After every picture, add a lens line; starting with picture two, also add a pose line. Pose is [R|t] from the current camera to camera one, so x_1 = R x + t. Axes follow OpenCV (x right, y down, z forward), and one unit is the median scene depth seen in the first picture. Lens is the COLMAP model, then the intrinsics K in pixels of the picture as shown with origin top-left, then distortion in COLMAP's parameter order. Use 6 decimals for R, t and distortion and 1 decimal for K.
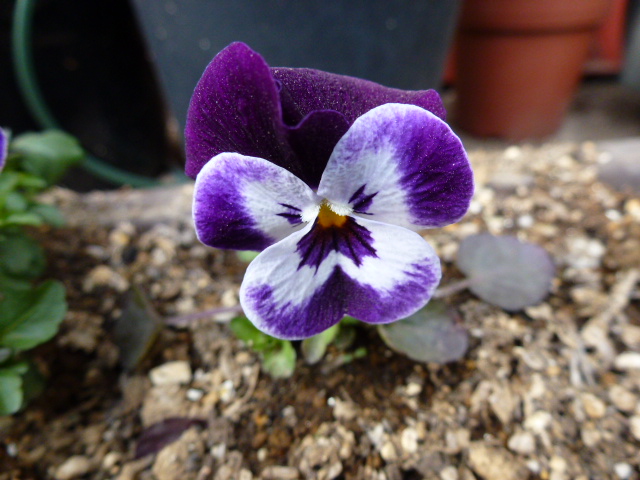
lens RADIAL K [[462.2, 0, 320.0], [0, 462.2, 240.0], [0, 0, 1]] dist [-0.049849, 0.007253]
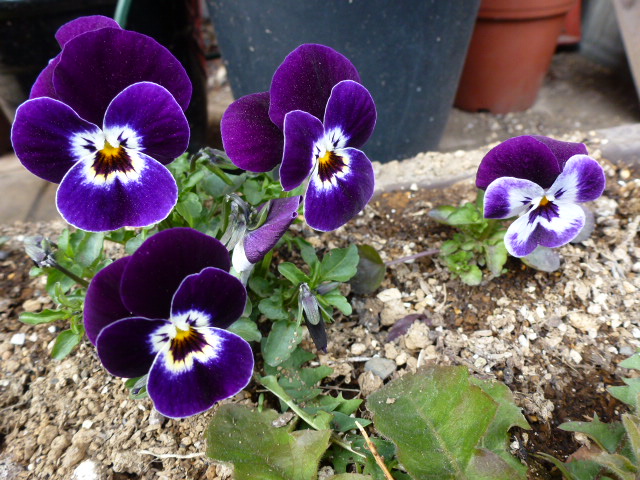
lens RADIAL K [[462.2, 0, 320.0], [0, 462.2, 240.0], [0, 0, 1]] dist [-0.049849, 0.007253]
pose [[0.993467, -0.073186, 0.087568, -0.803025], [0.066101, 0.994500, 0.081241, -0.072364], [-0.093032, -0.074922, 0.992840, -0.727879]]
